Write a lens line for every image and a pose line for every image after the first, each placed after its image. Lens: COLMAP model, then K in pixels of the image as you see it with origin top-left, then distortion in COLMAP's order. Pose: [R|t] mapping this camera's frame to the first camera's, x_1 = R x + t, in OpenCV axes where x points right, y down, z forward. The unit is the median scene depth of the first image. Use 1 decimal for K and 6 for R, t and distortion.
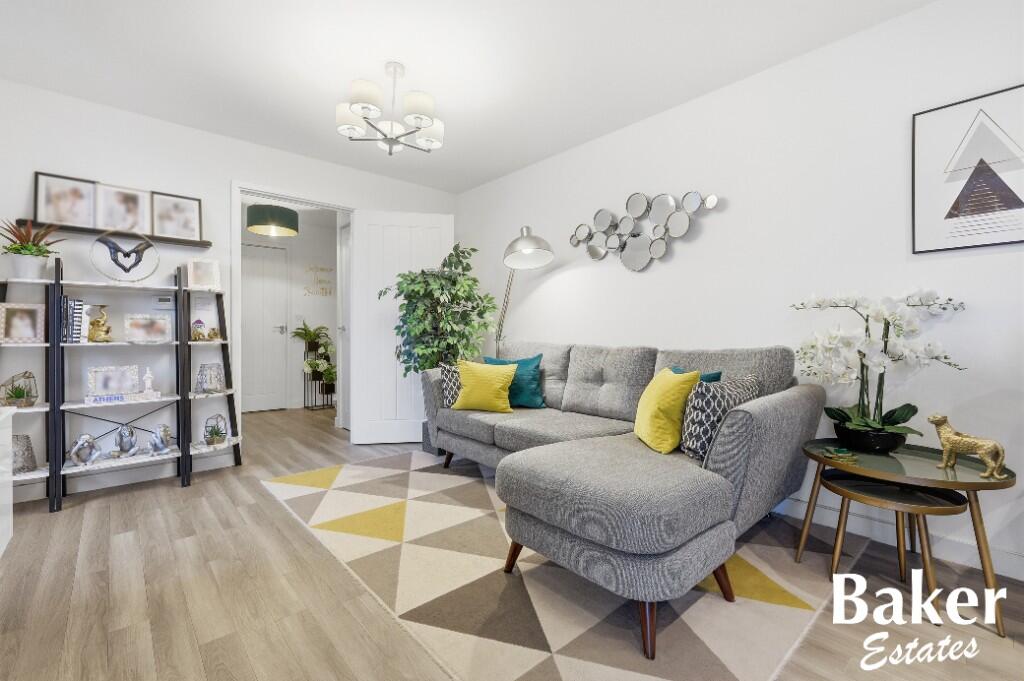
lens RADIAL K [[447.0, 0, 514.4], [0, 447.0, 338.9], [0, 0, 1]] dist [0.003291, 0.000280]
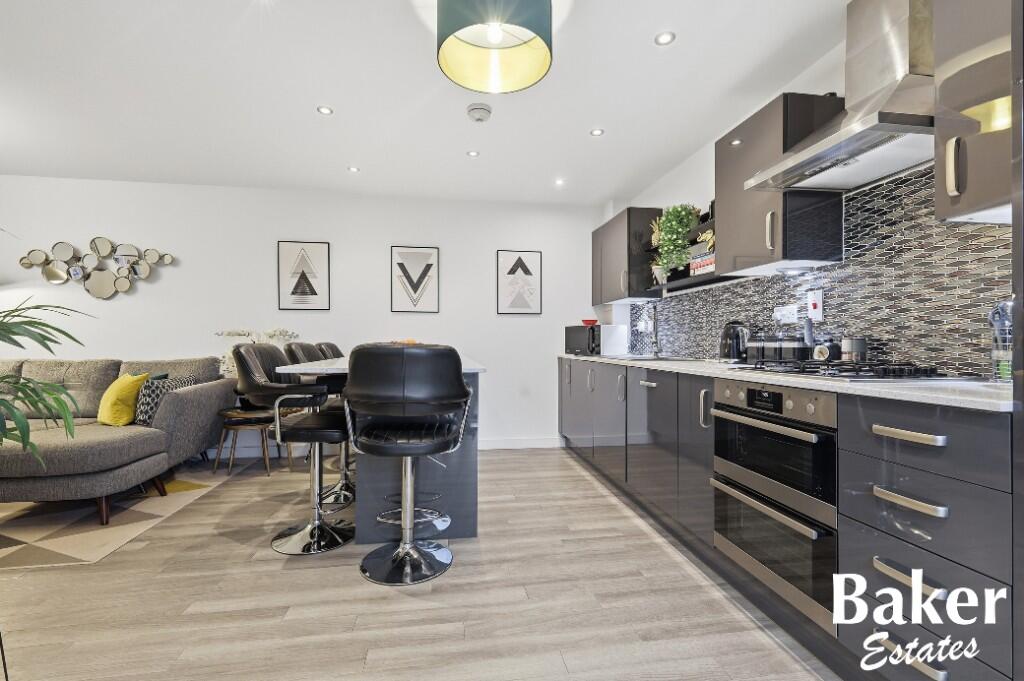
lens RADIAL K [[447.0, 0, 514.4], [0, 447.0, 338.9], [0, 0, 1]] dist [0.003291, 0.000280]
pose [[0.540859, 0.003138, 0.841108, -0.212331], [0.007510, 0.999935, -0.008560, -0.026698], [-0.841080, 0.010946, 0.540800, -0.880946]]
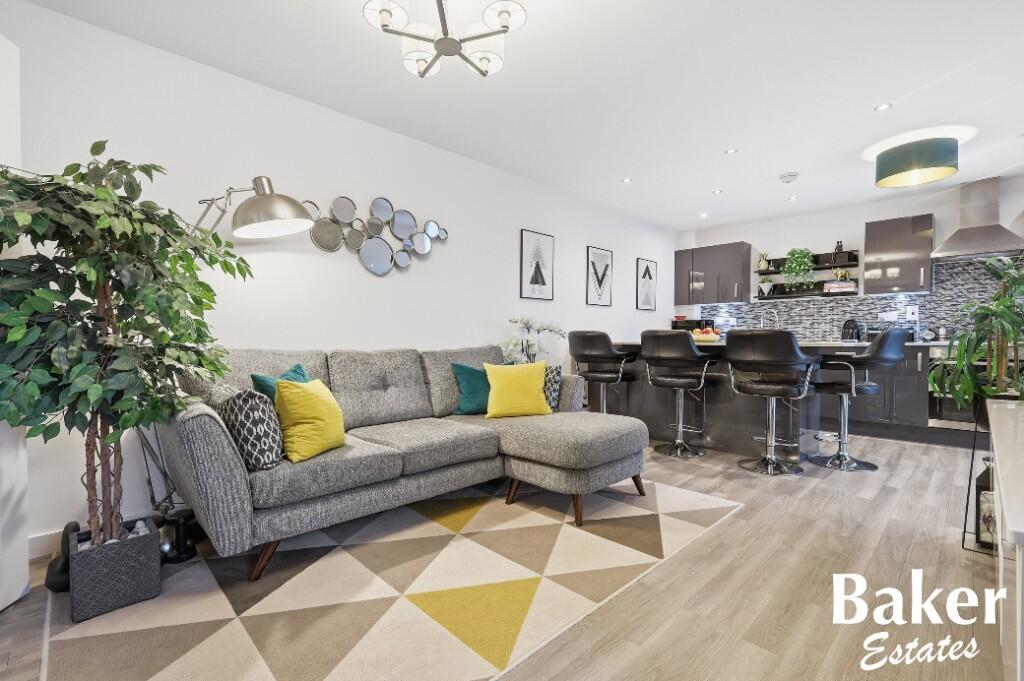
lens RADIAL K [[447.0, 0, 514.4], [0, 447.0, 338.9], [0, 0, 1]] dist [0.003291, 0.000280]
pose [[-0.038809, -0.011153, 0.999184, -1.016631], [0.008252, 0.999900, 0.011481, -0.022023], [-0.999213, 0.008691, -0.038713, 0.981454]]
